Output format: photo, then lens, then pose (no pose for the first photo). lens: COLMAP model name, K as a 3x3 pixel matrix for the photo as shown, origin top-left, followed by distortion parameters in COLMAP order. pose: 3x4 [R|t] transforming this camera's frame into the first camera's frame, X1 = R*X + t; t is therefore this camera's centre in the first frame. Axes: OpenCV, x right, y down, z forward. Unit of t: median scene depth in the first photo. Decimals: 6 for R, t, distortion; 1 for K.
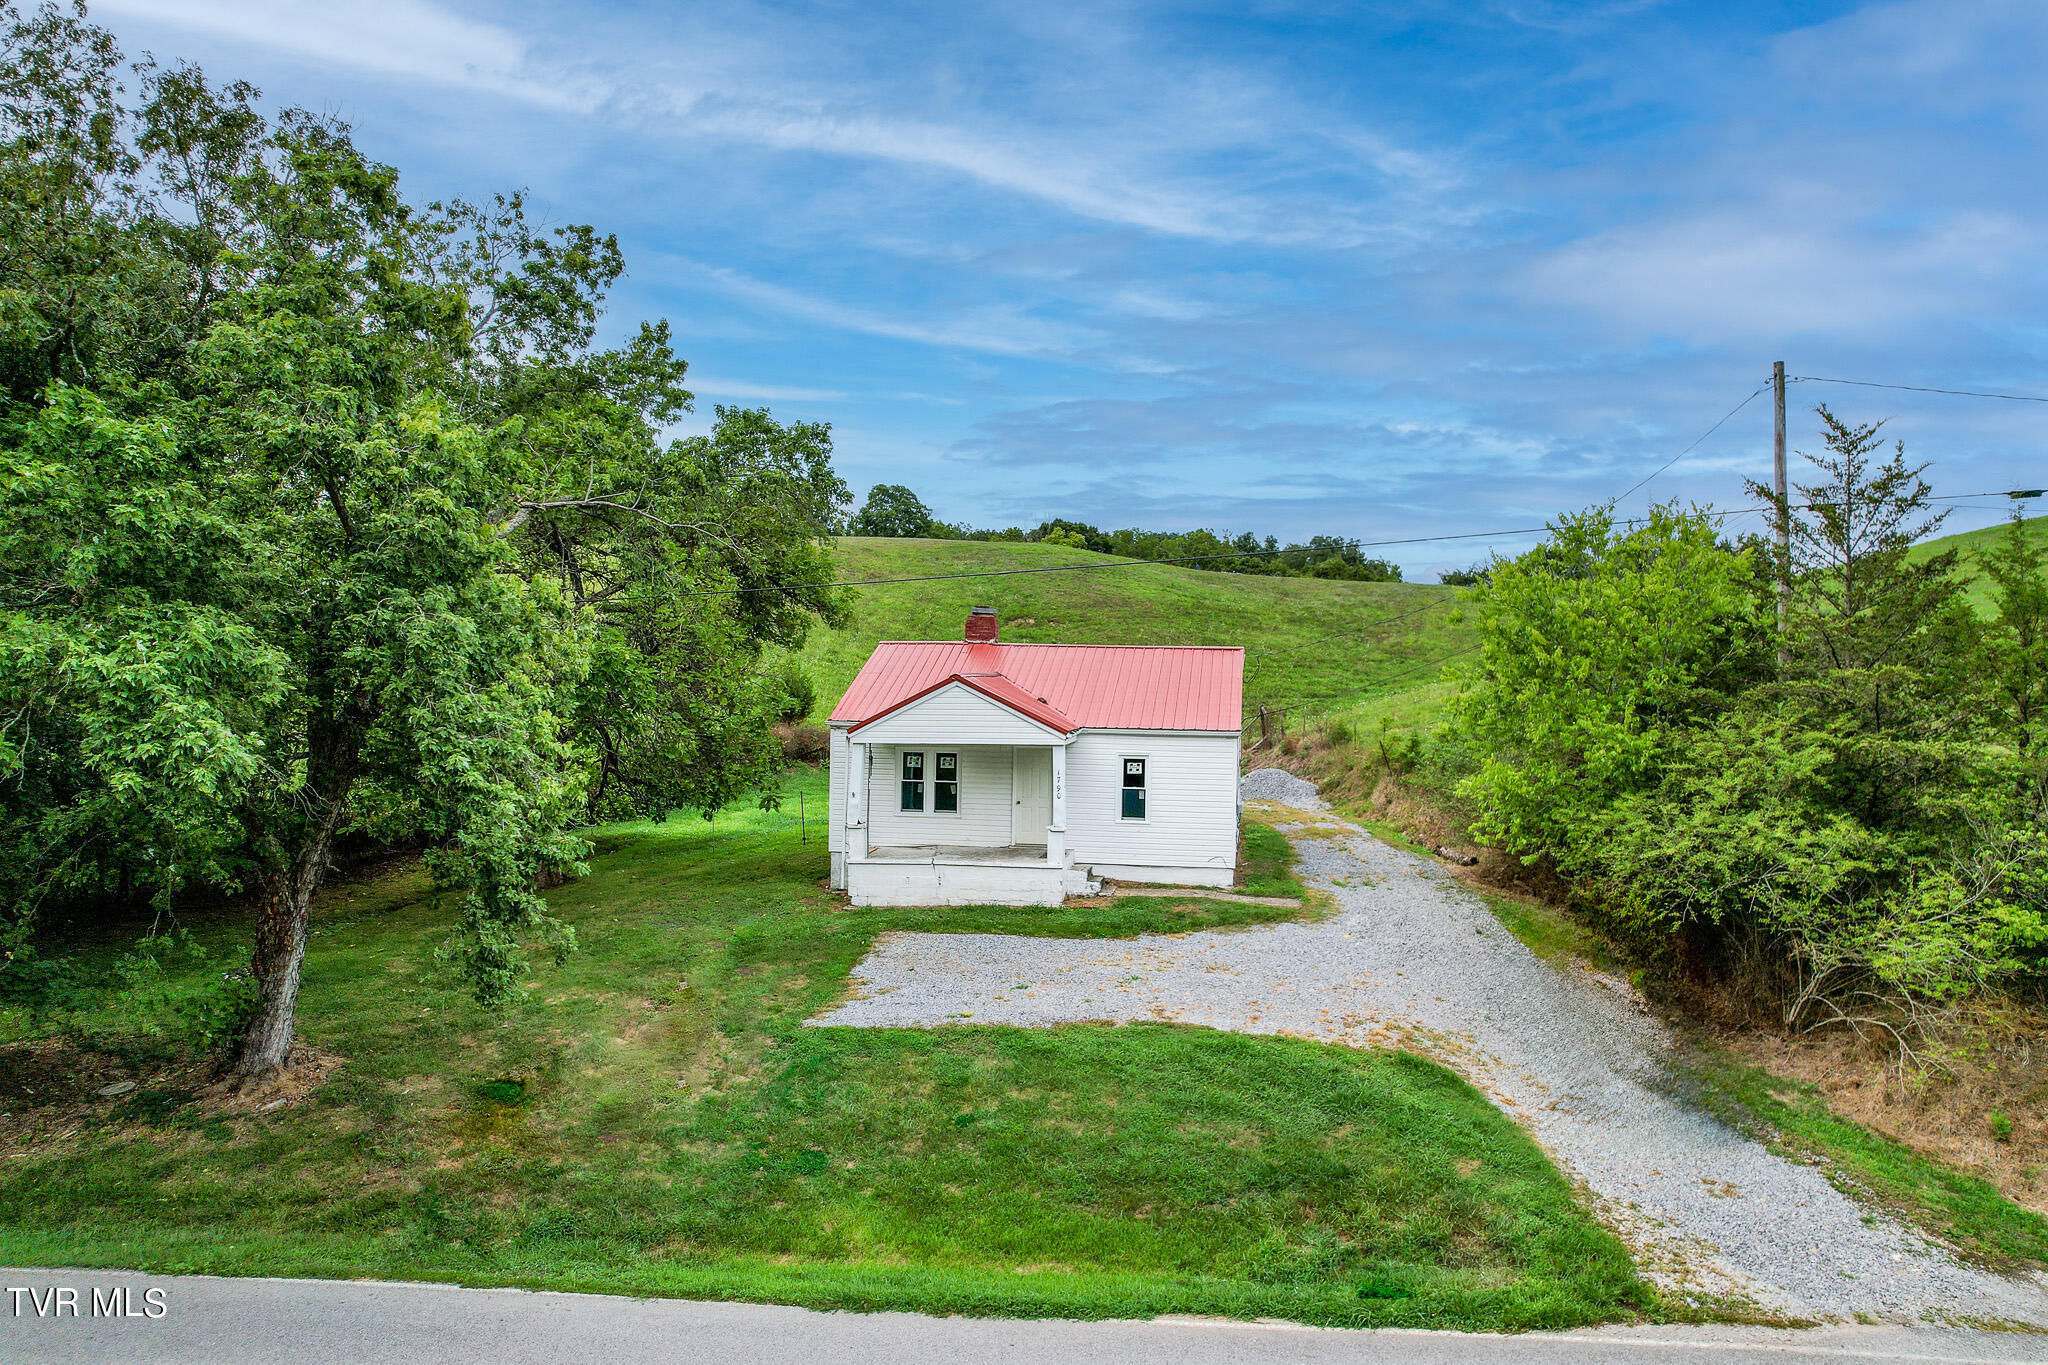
lens RADIAL K [[1272.8, 0, 1024.0], [0, 1272.8, 682.5], [0, 0, 1]] dist [-0.037655, 0.000822]
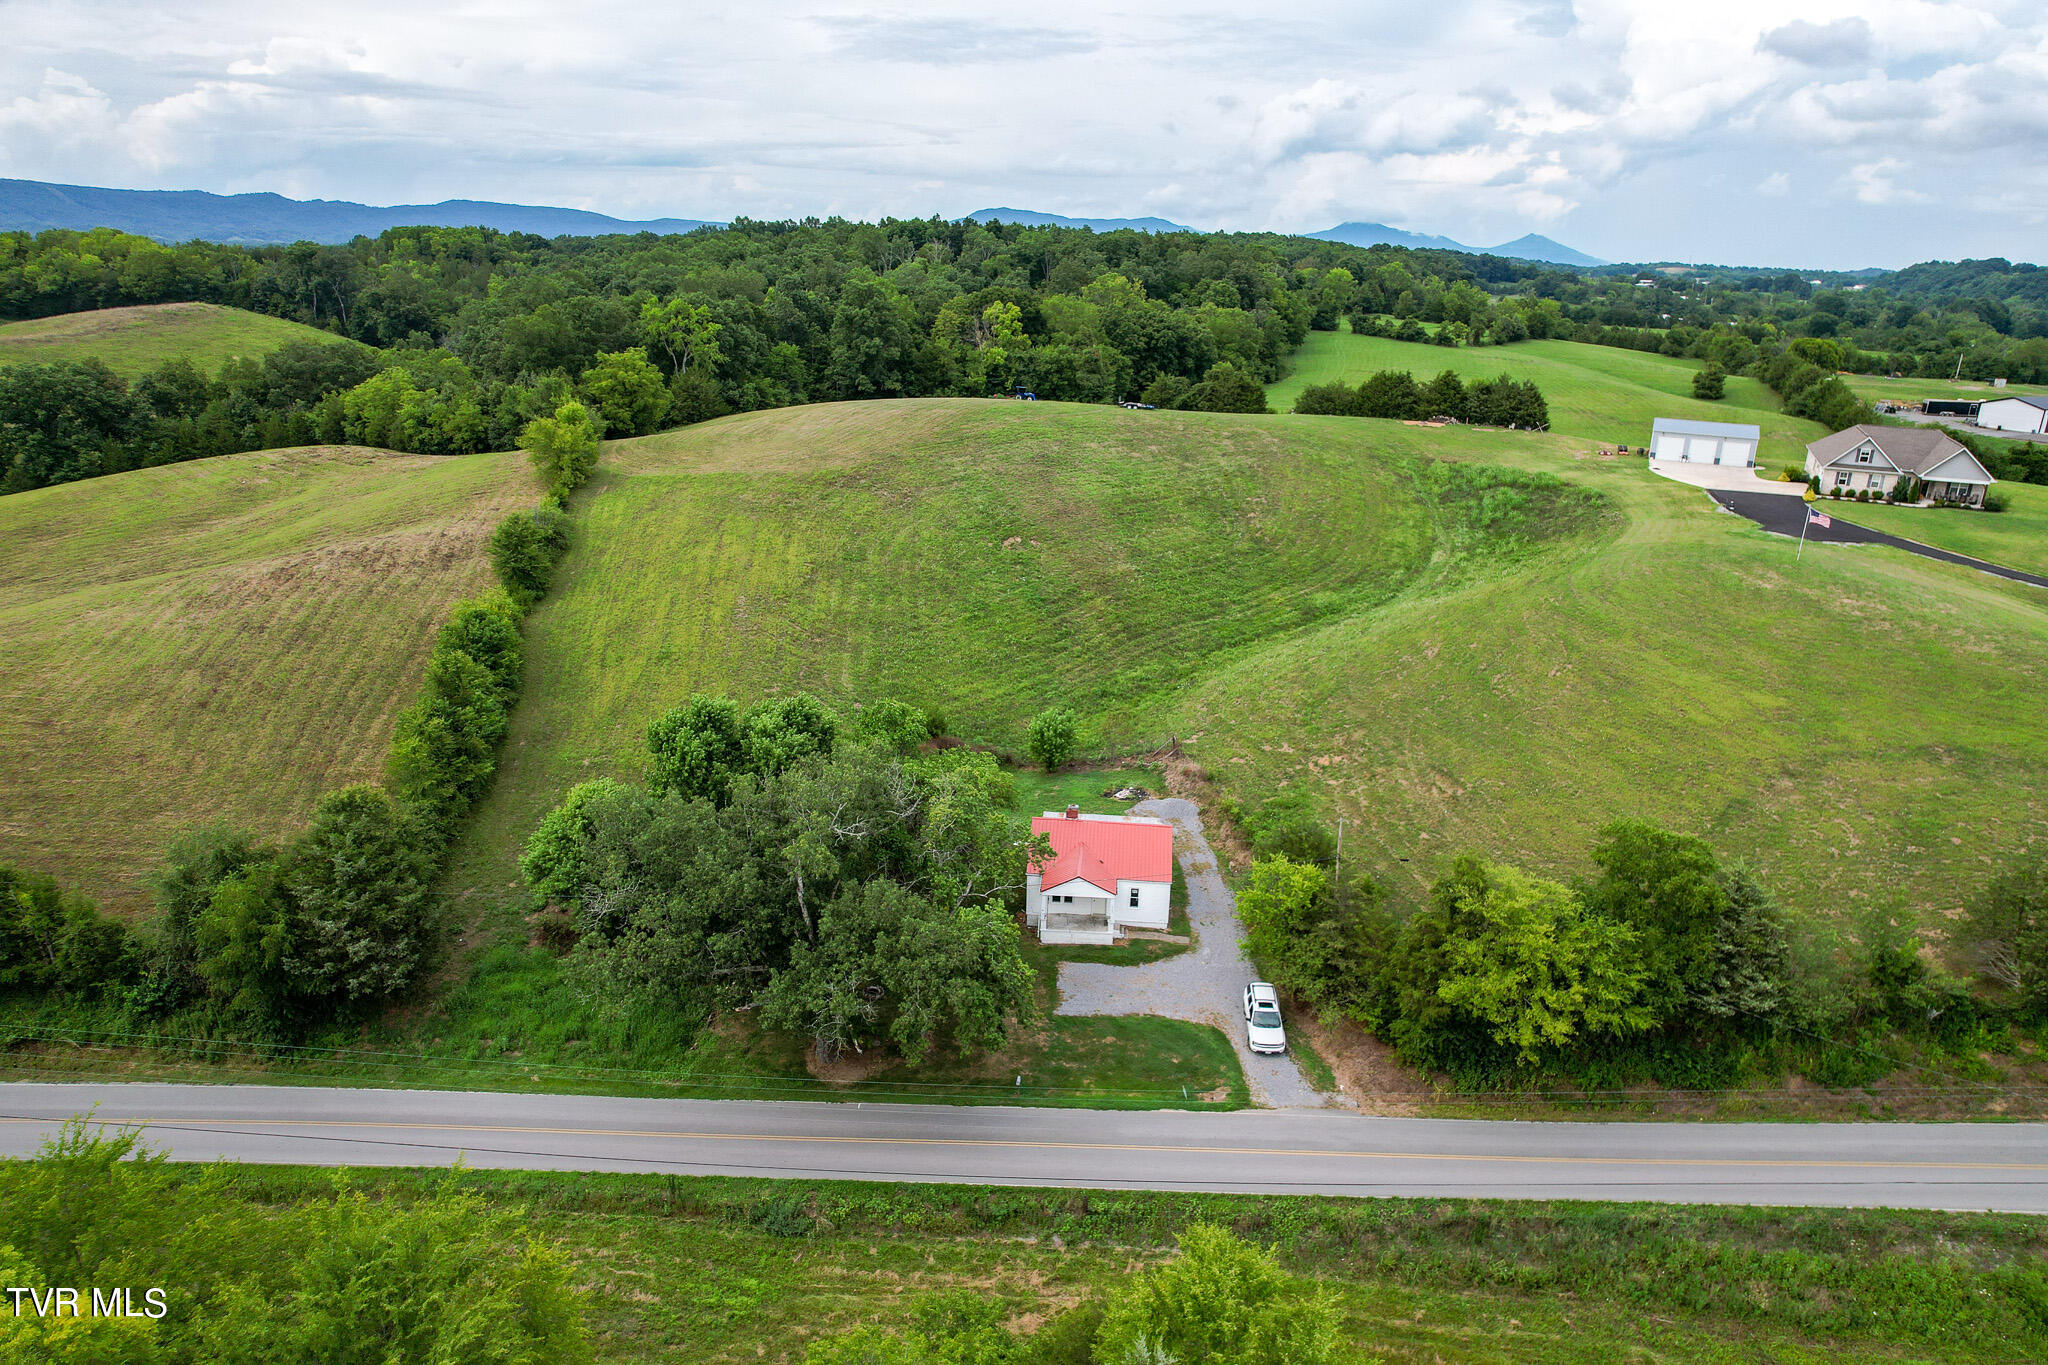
lens RADIAL K [[1272.8, 0, 1024.0], [0, 1272.8, 682.5], [0, 0, 1]] dist [-0.037655, 0.000822]
pose [[0.996462, -0.024429, 0.080419, -0.089427], [-0.004121, 0.941478, 0.337050, -0.313982], [-0.083947, -0.336189, 0.938046, -0.353387]]
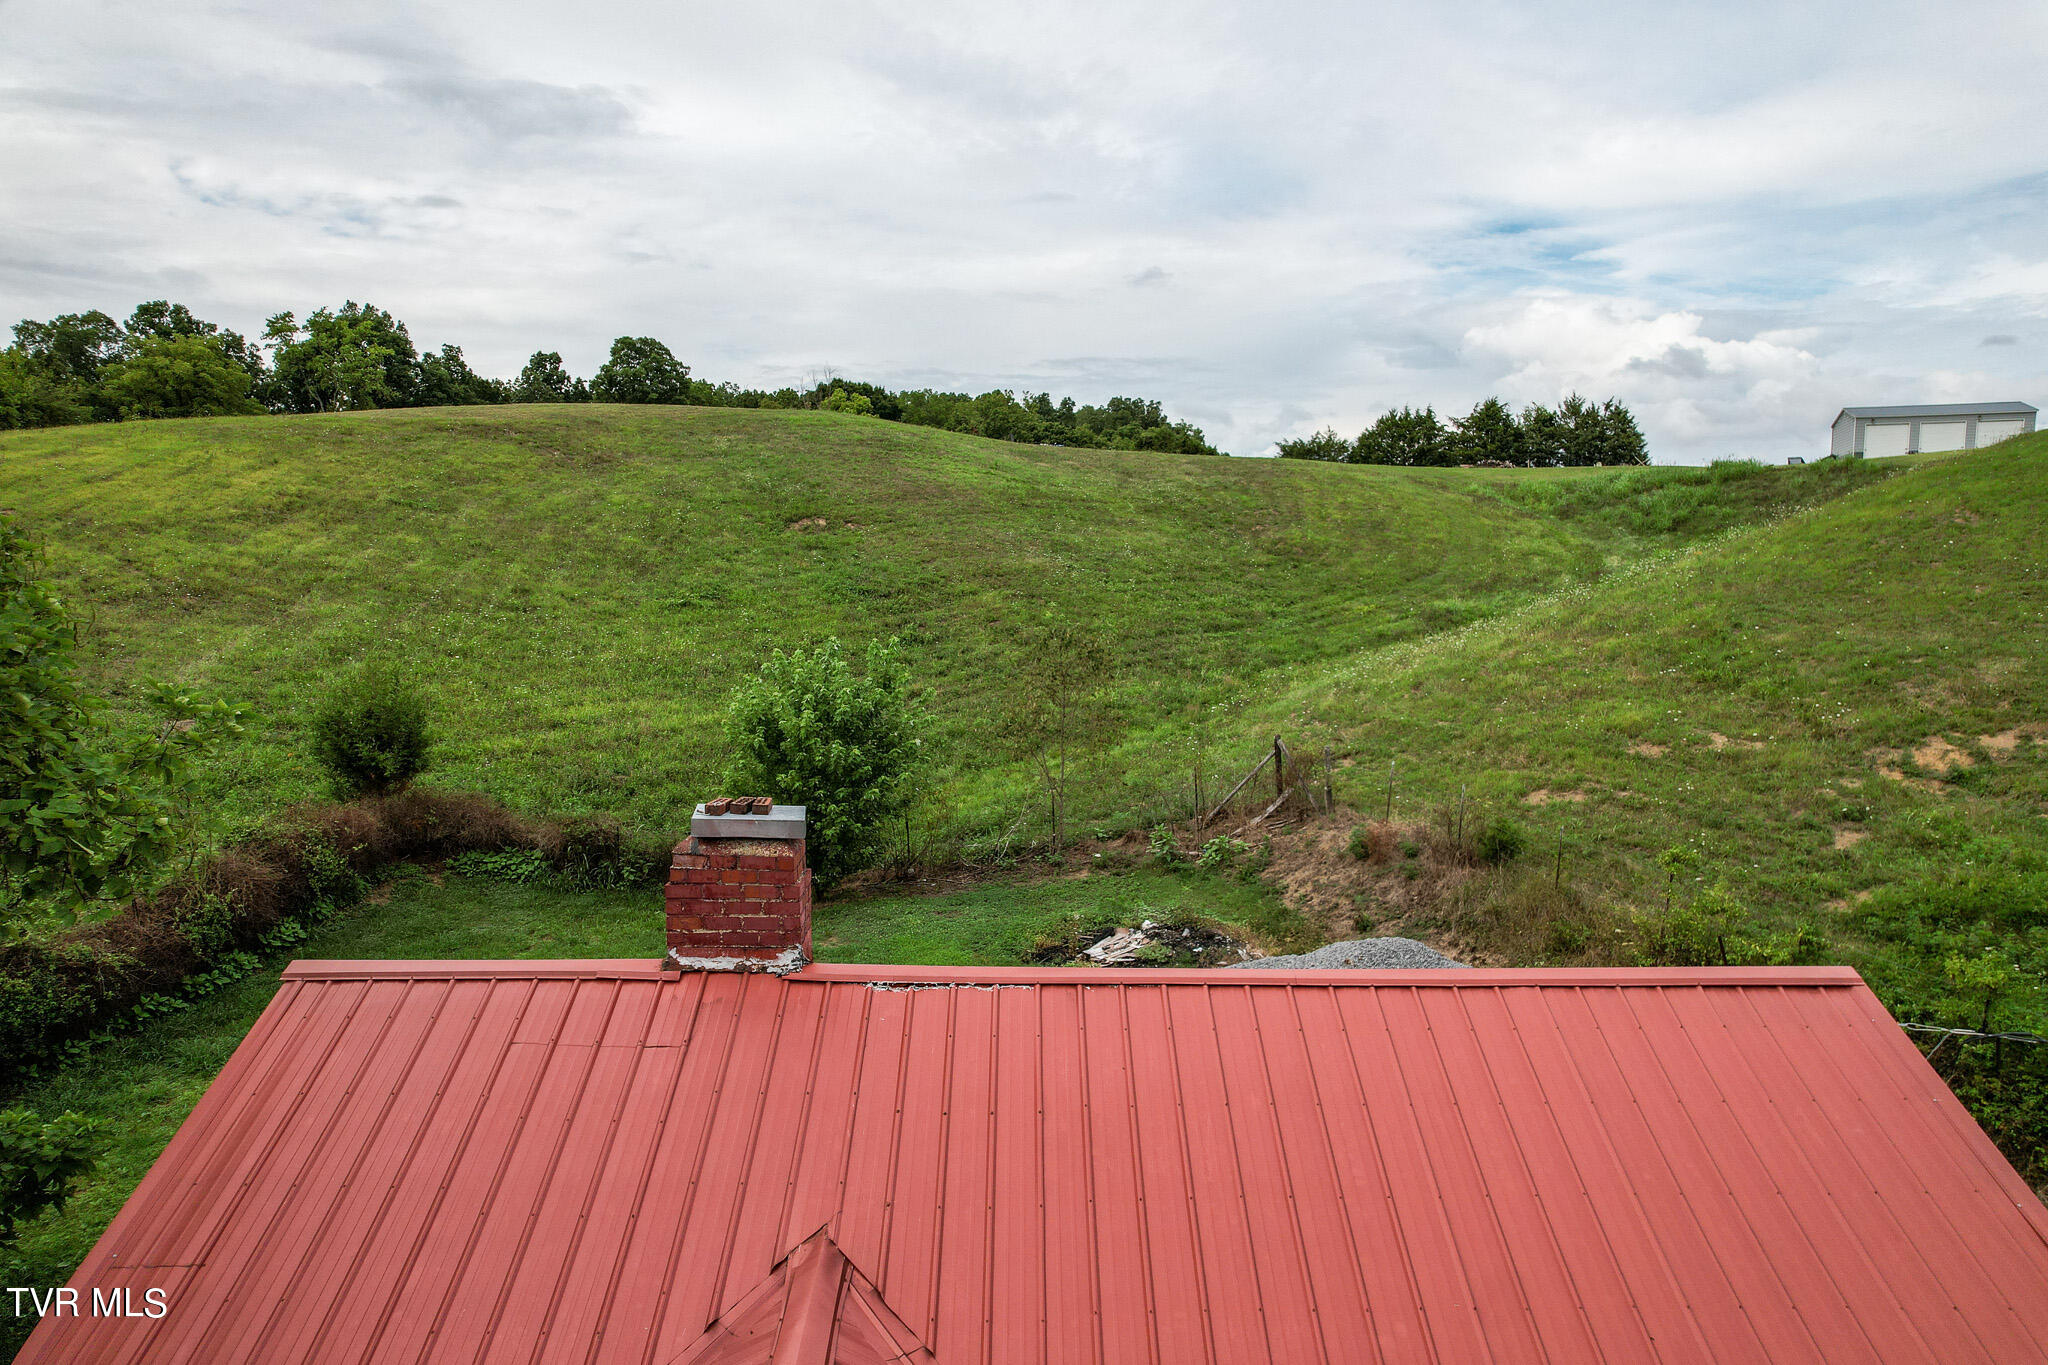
lens RADIAL K [[1272.8, 0, 1024.0], [0, 1272.8, 682.5], [0, 0, 1]] dist [-0.037655, 0.000822]
pose [[0.984938, -0.035344, 0.169254, -0.005505], [0.016900, 0.993877, 0.109196, -0.029079], [-0.172077, -0.104691, 0.979505, 0.210929]]
